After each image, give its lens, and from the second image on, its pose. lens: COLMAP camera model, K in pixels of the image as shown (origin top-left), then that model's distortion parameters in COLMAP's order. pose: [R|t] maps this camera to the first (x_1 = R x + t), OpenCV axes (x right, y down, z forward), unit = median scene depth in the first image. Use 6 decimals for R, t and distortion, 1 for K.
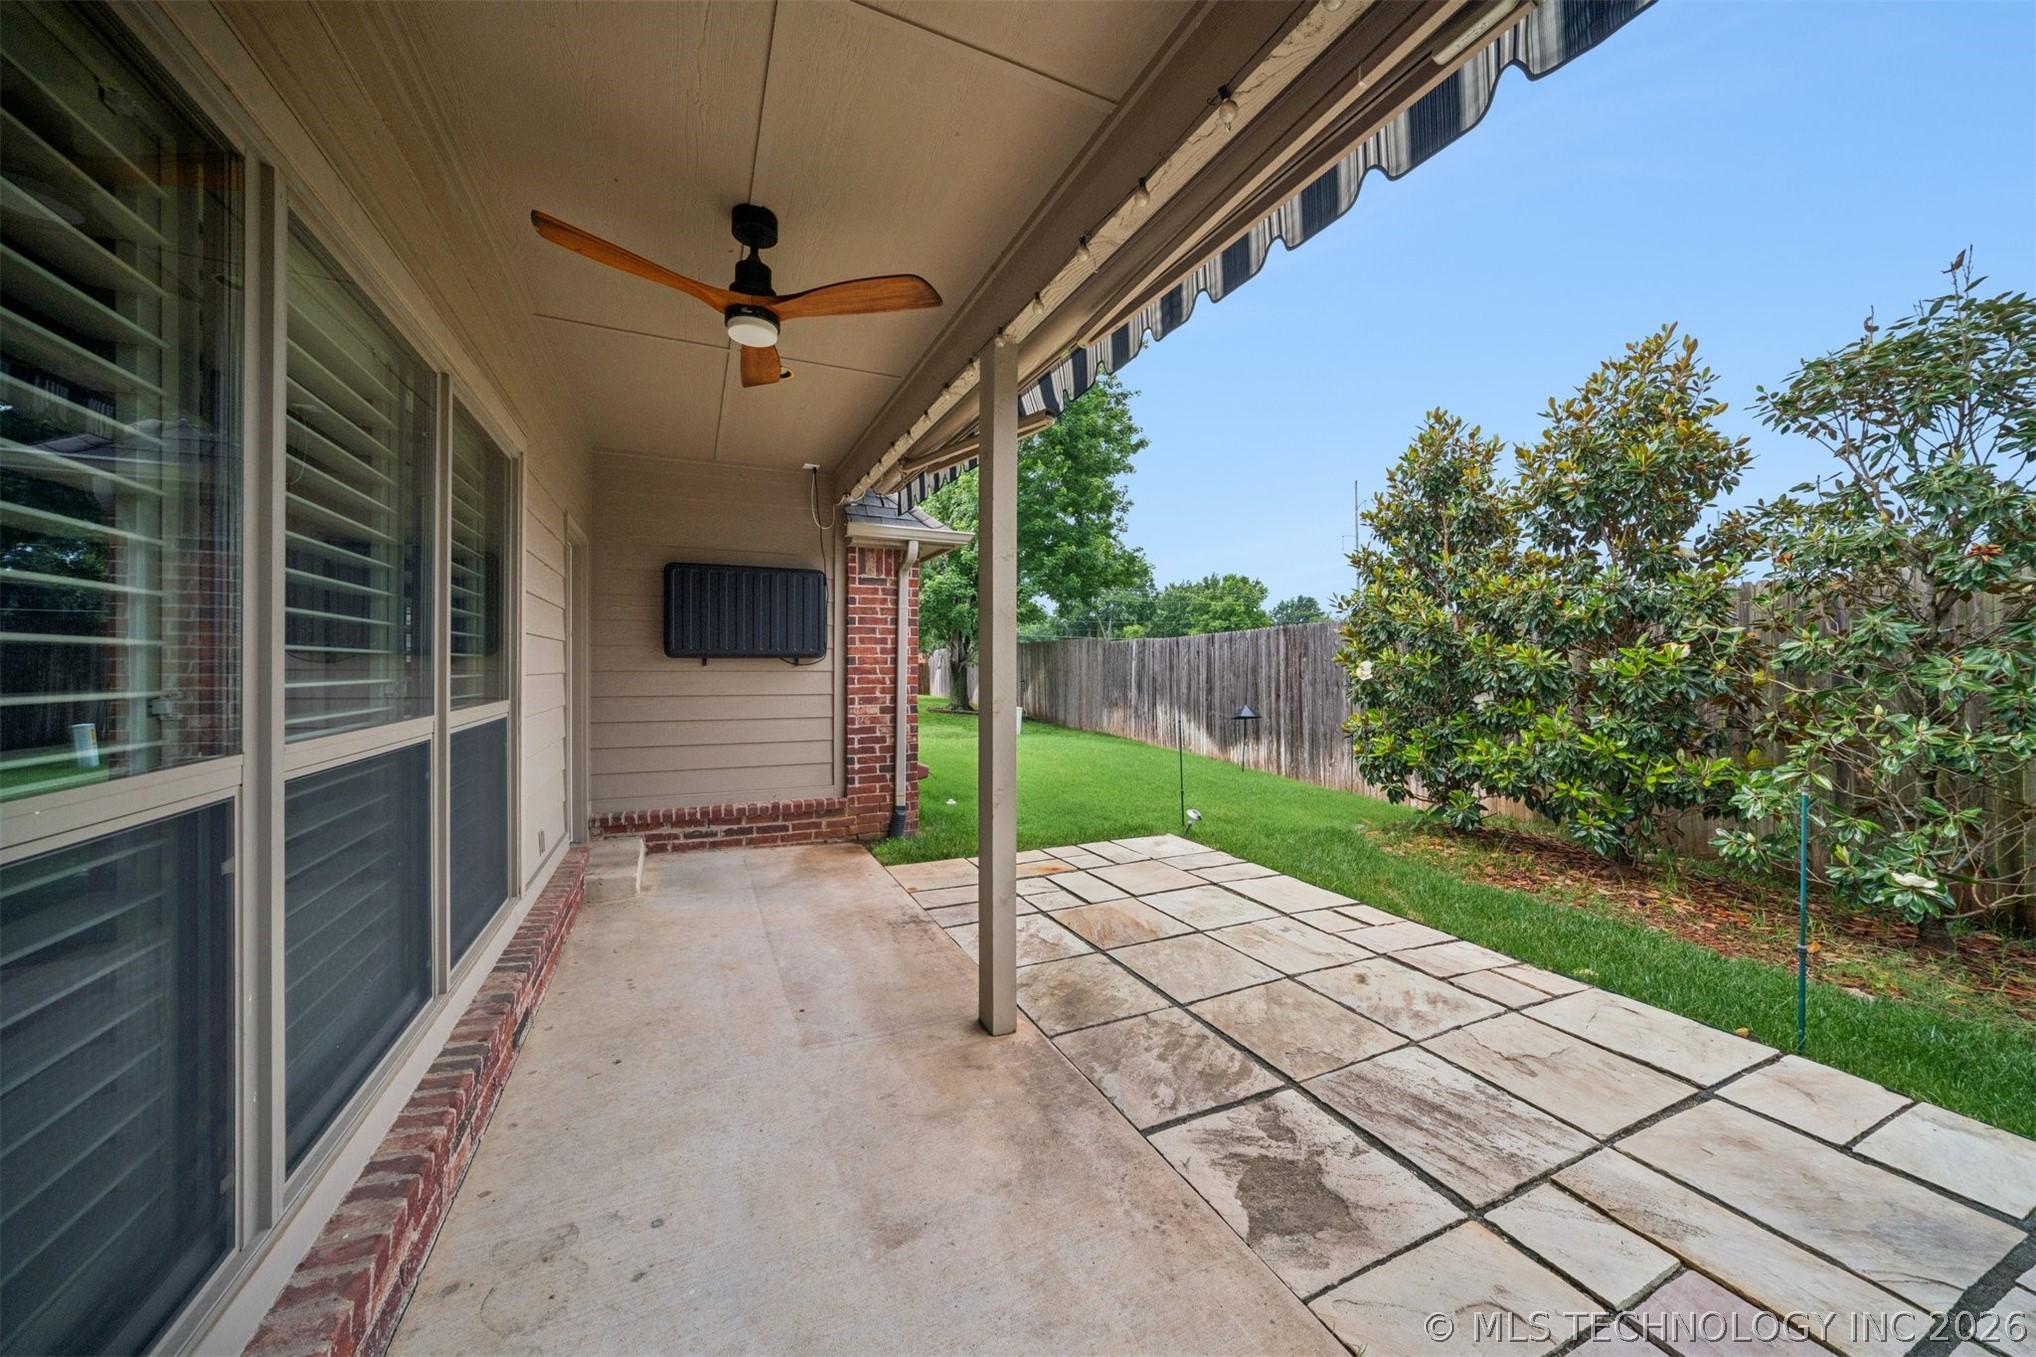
lens RADIAL K [[705.3, 0, 1005.3], [0, 705.3, 666.4], [0, 0, 1]] dist [-0.008580, 0.000971]
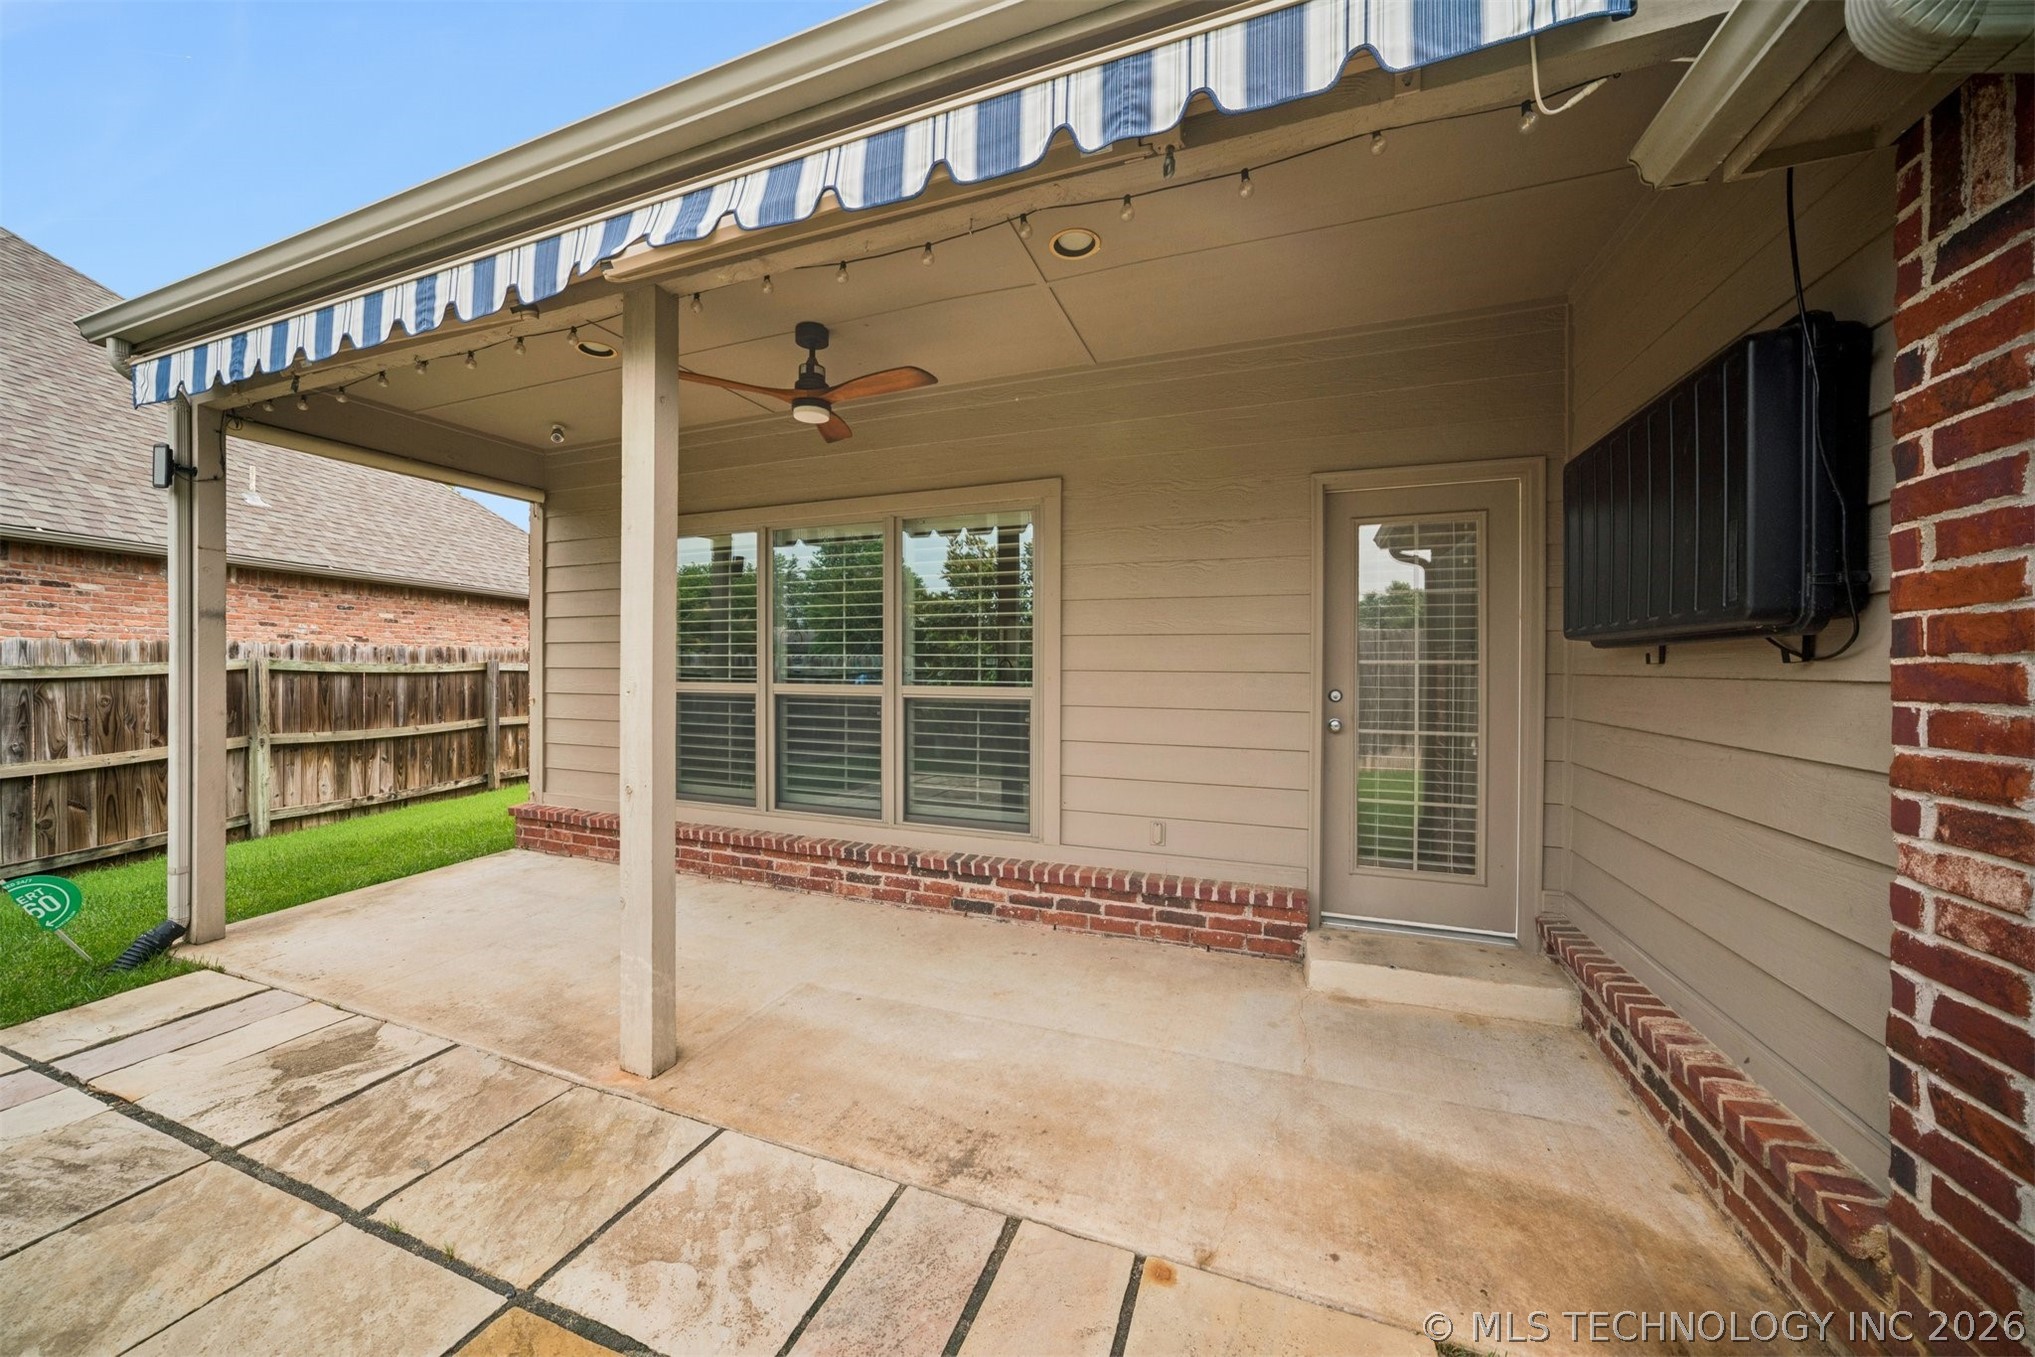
lens RADIAL K [[704.9, 0, 1003.3], [0, 704.9, 673.7], [0, 0, 1]] dist [-0.008580, 0.000971]
pose [[-0.712160, -0.004036, -0.702005, 0.258987], [-0.010293, 0.999936, 0.004693, 0.010338], [0.701941, 0.010568, -0.712156, 1.725655]]
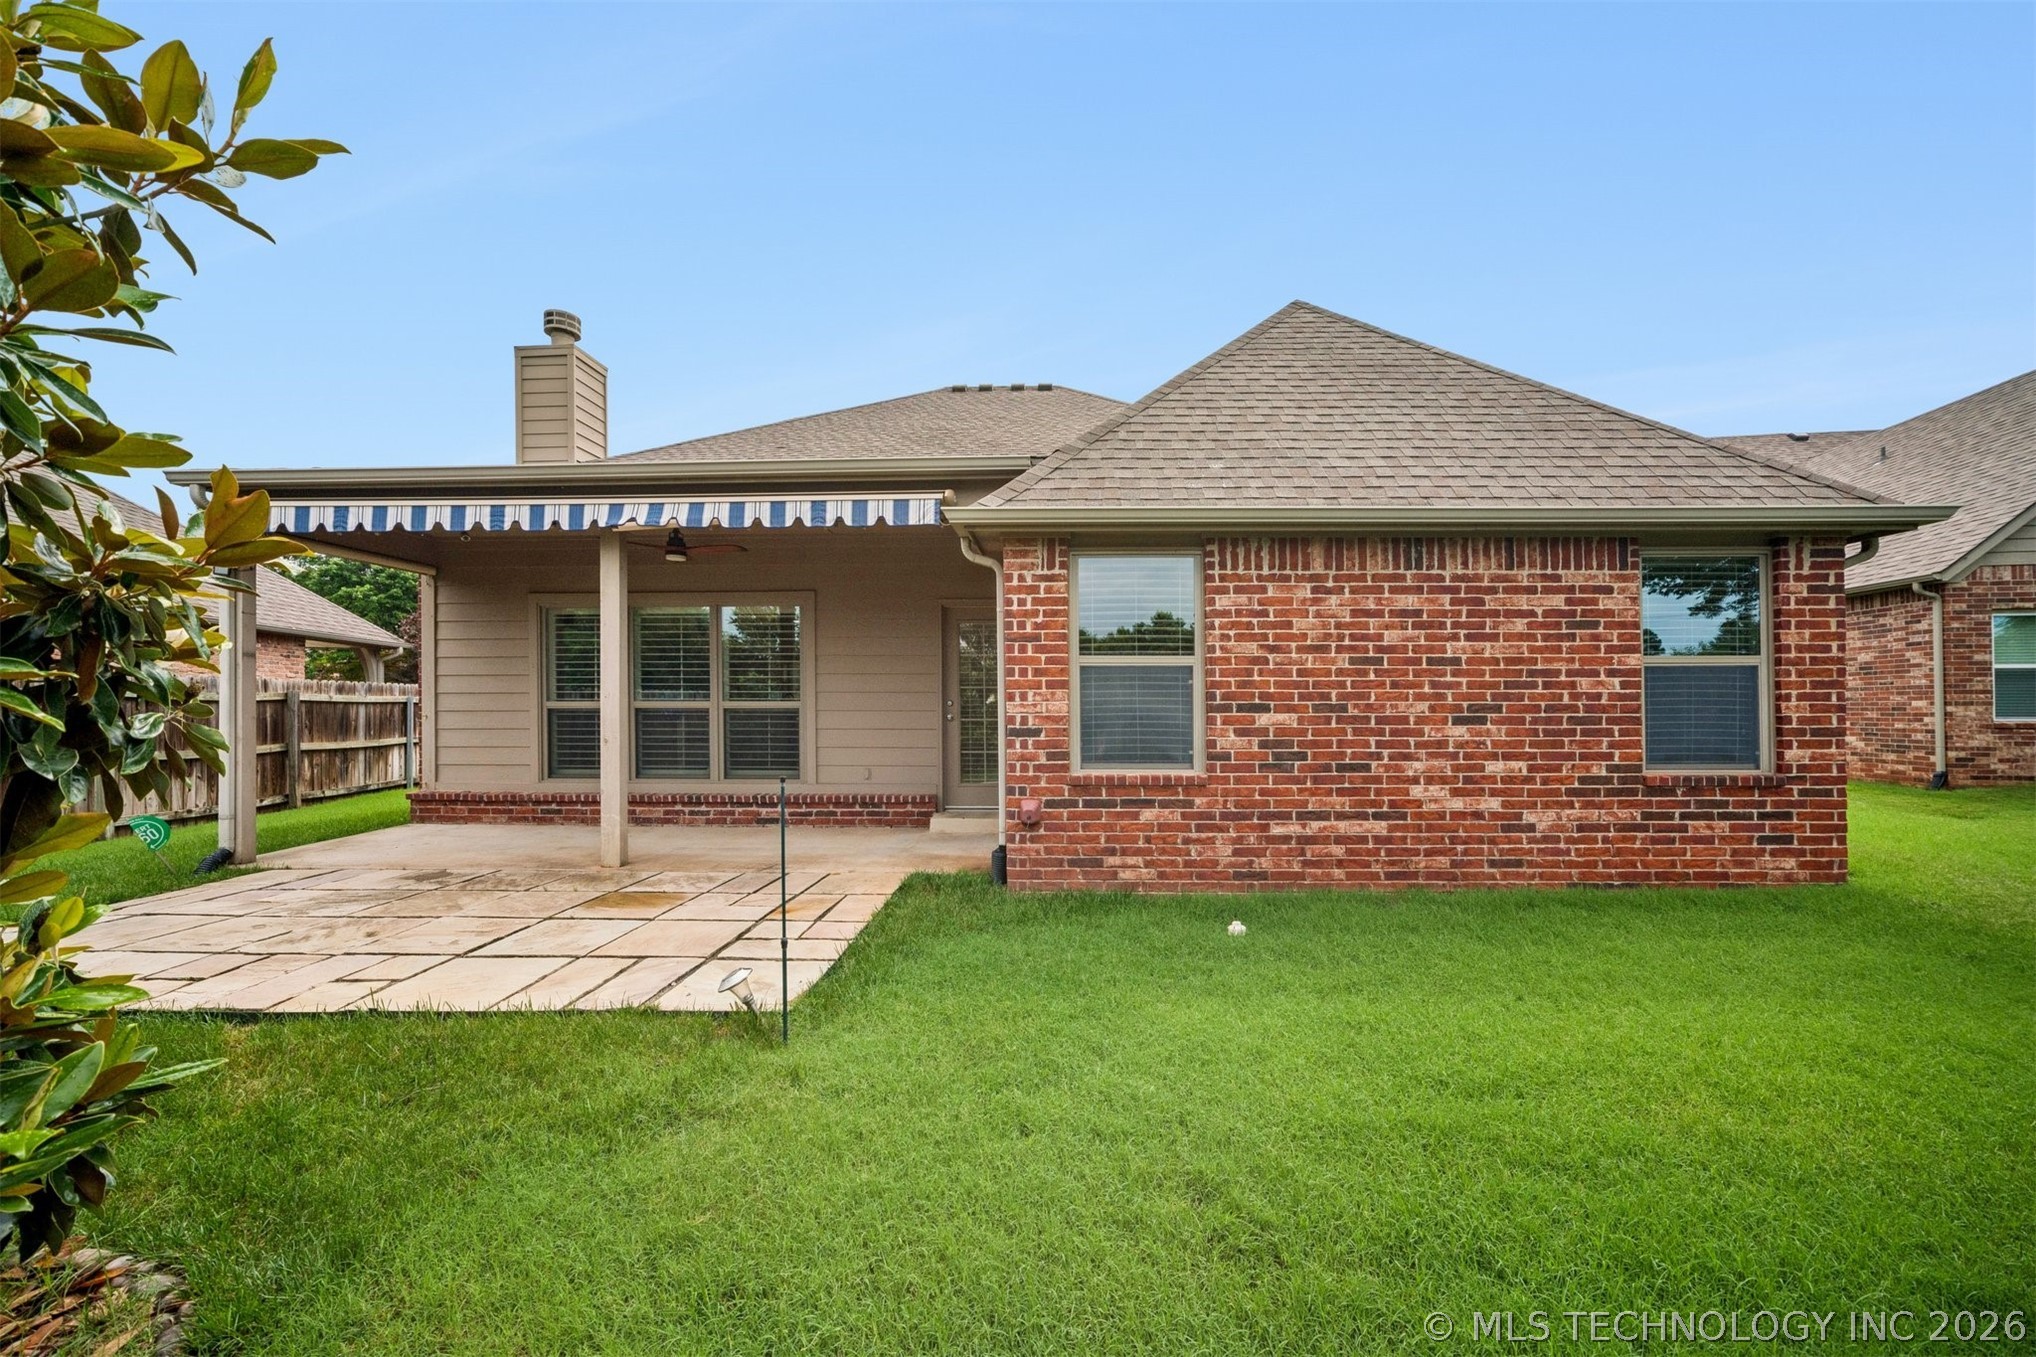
lens RADIAL K [[705.3, 0, 1043.9], [0, 705.3, 724.3], [0, 0, 1]] dist [-0.008580, 0.000971]
pose [[-0.428925, 0.014861, -0.903218, 1.072911], [-0.004073, 0.999823, 0.018385, 0.066721], [0.903331, 0.011565, -0.428788, 2.567672]]
